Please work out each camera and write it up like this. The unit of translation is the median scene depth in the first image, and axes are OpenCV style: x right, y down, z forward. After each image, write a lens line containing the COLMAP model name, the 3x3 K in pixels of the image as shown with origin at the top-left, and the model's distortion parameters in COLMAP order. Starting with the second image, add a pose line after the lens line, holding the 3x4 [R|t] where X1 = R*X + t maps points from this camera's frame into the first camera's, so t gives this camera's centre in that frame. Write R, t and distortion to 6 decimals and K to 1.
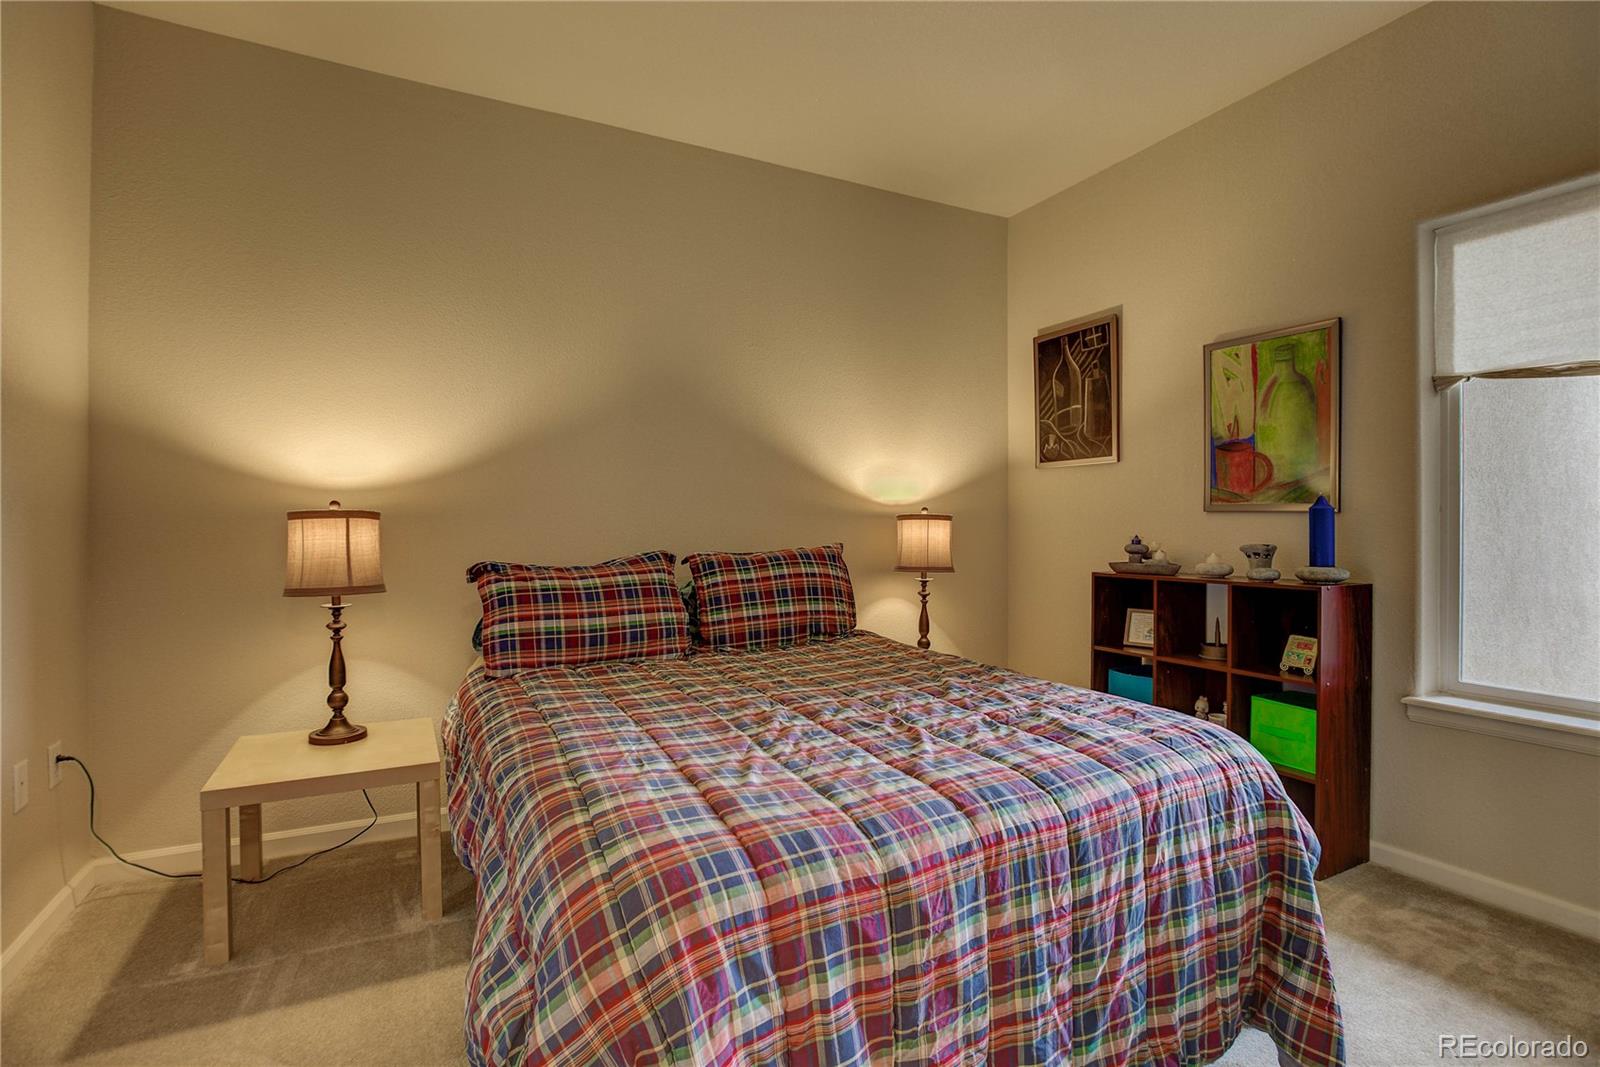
lens RADIAL K [[776.4, 0, 799.9], [0, 776.4, 530.9], [0, 0, 1]] dist [-0.047597, 0.015987]
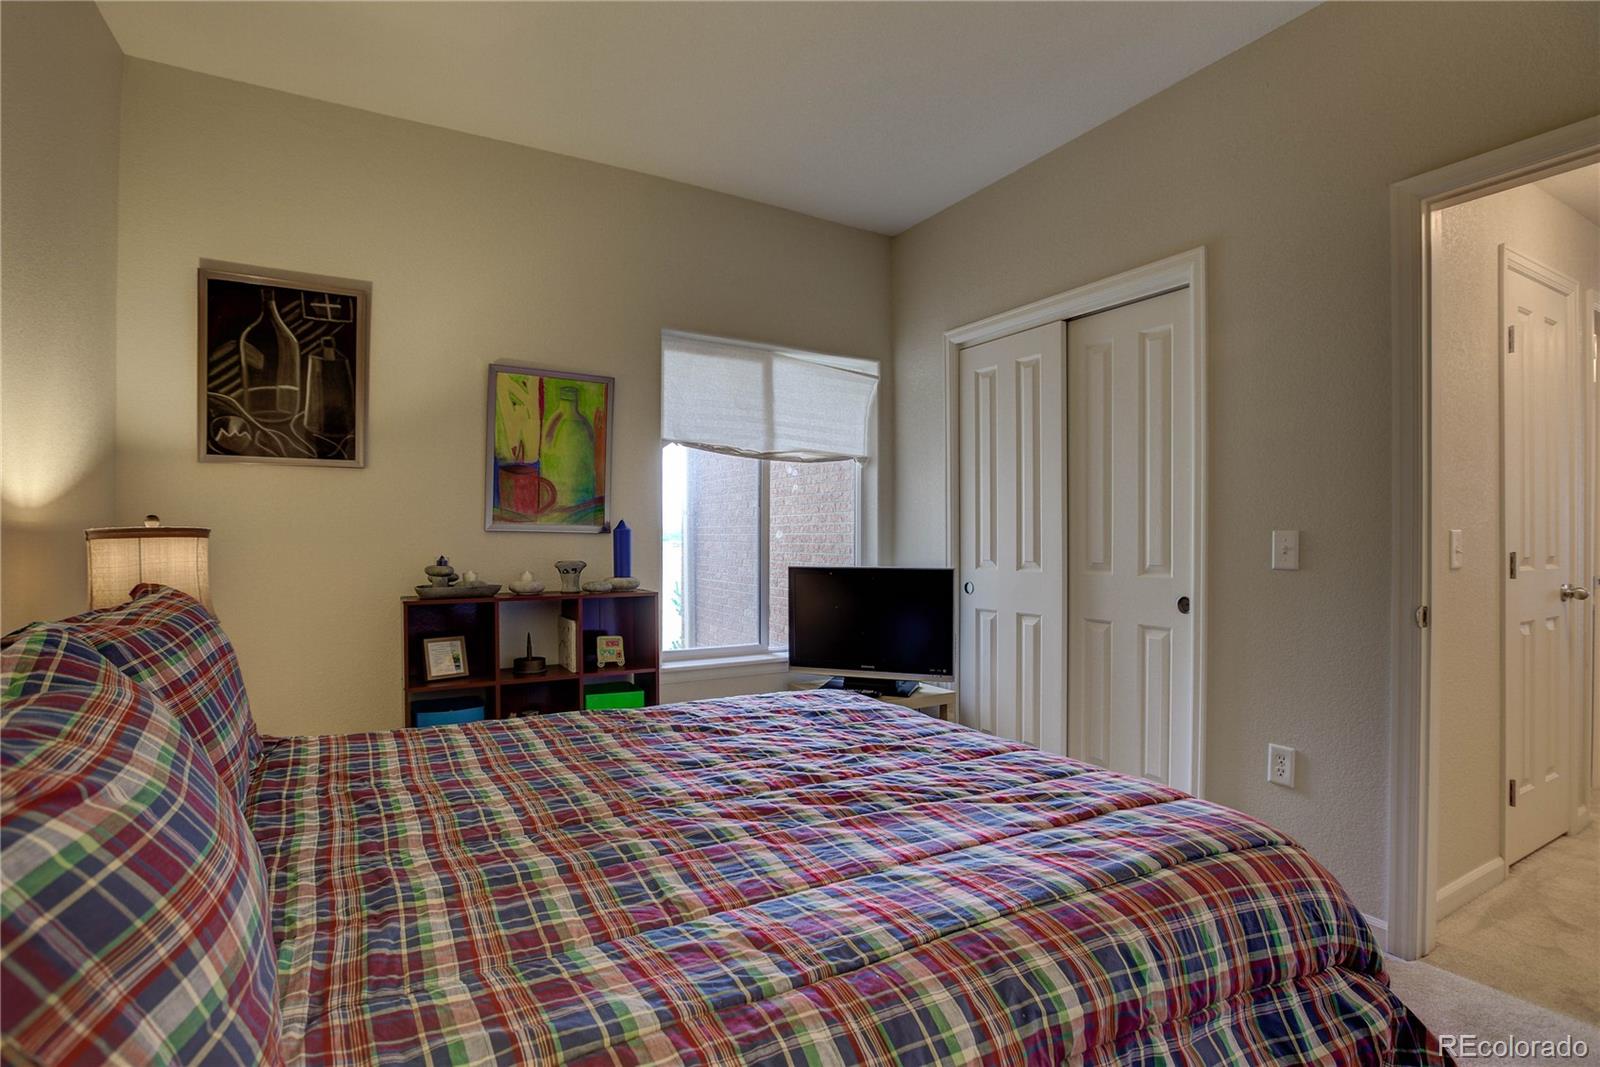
lens RADIAL K [[776.4, 0, 799.5], [0, 776.4, 536.7], [0, 0, 1]] dist [-0.047597, 0.015987]
pose [[-0.054944, 0.004278, 0.998480, -0.516396], [0.010709, 0.999936, -0.003695, -0.009715], [-0.998432, 0.010489, -0.054986, 0.683900]]
